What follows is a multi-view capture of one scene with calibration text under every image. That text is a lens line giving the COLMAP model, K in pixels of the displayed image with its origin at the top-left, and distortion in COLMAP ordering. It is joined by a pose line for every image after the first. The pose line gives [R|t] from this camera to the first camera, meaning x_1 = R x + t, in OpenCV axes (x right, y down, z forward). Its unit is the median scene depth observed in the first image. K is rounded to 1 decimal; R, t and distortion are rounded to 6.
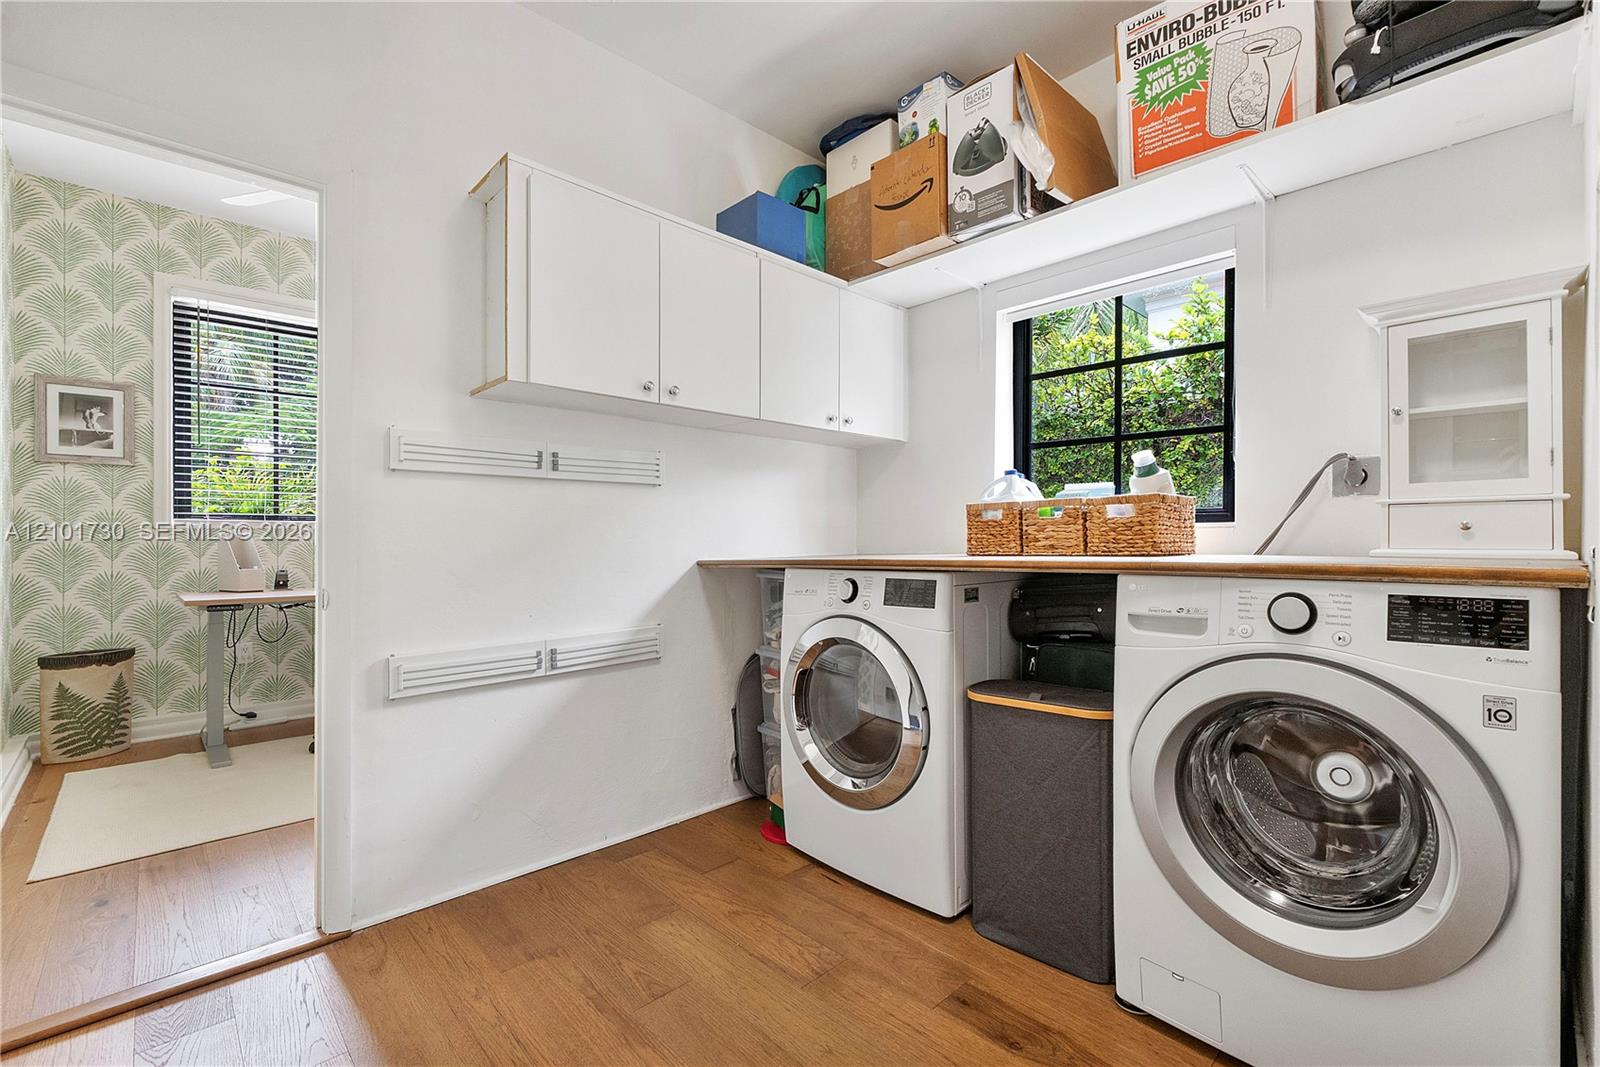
lens RADIAL K [[680.2, 0, 802.7], [0, 680.2, 534.0], [0, 0, 1]] dist [-0.005191, -0.000484]
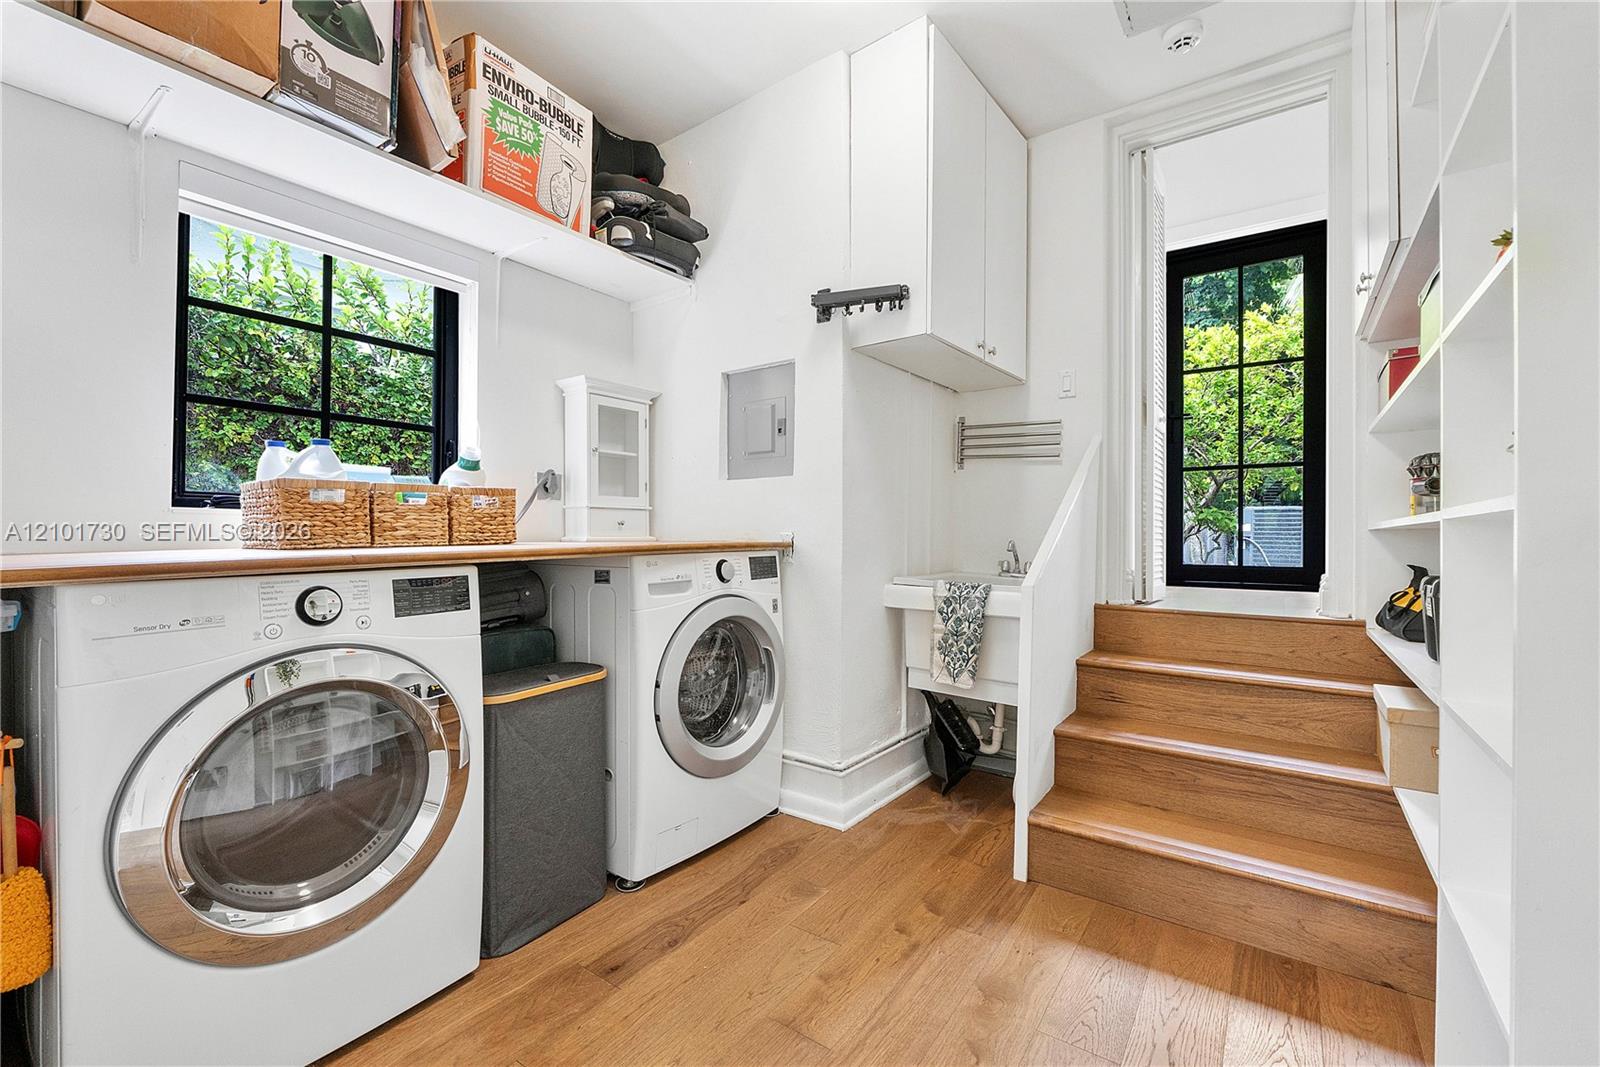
lens RADIAL K [[680.2, 0, 801.3], [0, 680.2, 534.2], [0, 0, 1]] dist [-0.005191, -0.000484]
pose [[-0.180296, 0.004611, 0.983602, -0.662634], [-0.002201, 0.999985, -0.005091, 0.020688], [-0.983610, -0.003083, -0.180283, 0.712206]]
